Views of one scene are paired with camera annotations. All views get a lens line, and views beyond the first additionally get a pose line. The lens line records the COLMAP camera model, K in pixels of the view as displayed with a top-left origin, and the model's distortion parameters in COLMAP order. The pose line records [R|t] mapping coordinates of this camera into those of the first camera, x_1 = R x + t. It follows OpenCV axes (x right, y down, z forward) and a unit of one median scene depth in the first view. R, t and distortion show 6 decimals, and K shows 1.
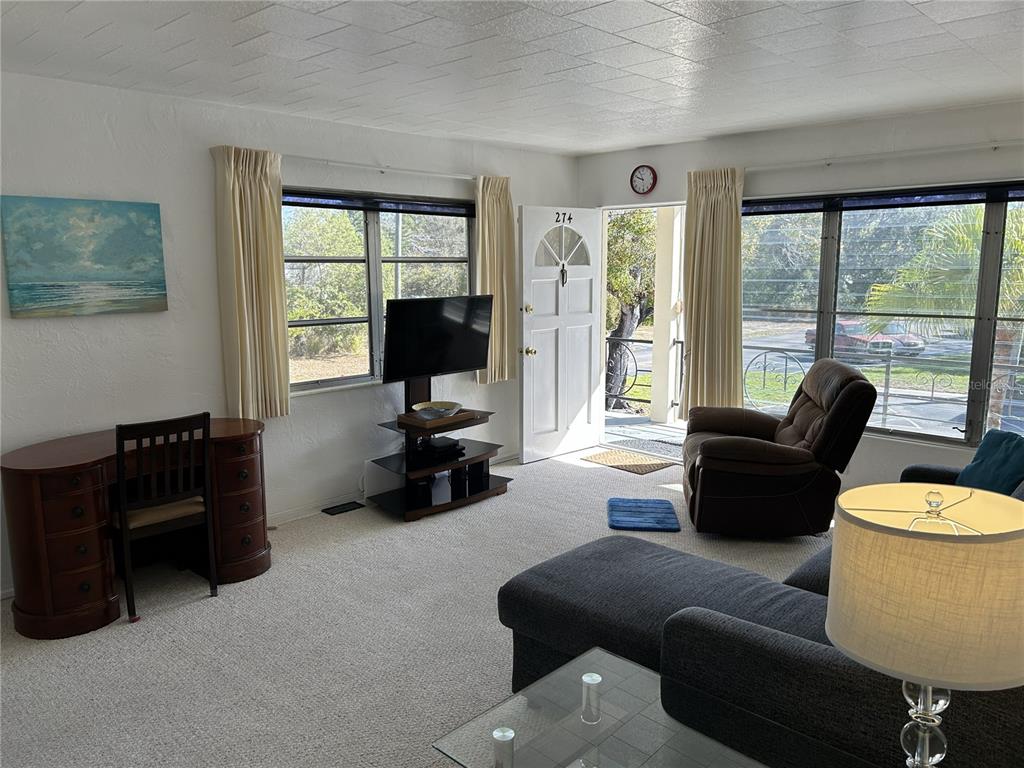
lens RADIAL K [[778.6, 0, 505.9], [0, 778.6, 377.7], [0, 0, 1]] dist [0.029904, -0.017080]
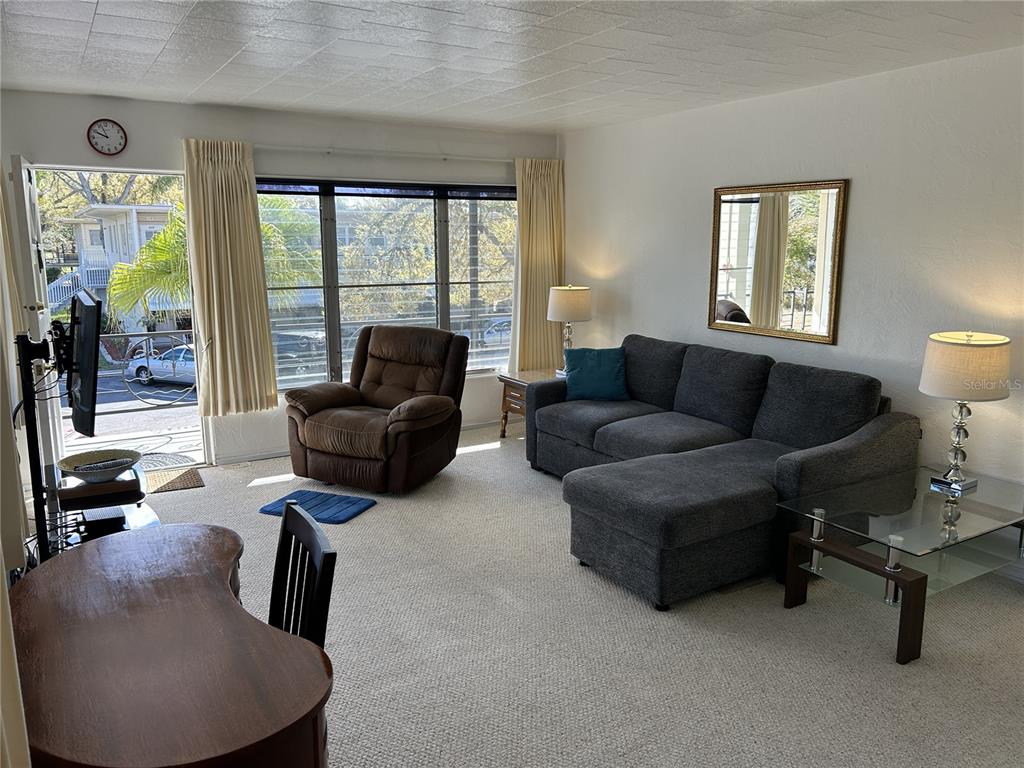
lens RADIAL K [[778.6, 0, 509.7], [0, 778.6, 380.3], [0, 0, 1]] dist [0.029904, -0.017080]
pose [[0.258146, -0.168014, 0.951384, -0.601002], [0.140957, 0.980774, 0.134957, -0.066913], [-0.955768, 0.099265, 0.276865, 0.461193]]
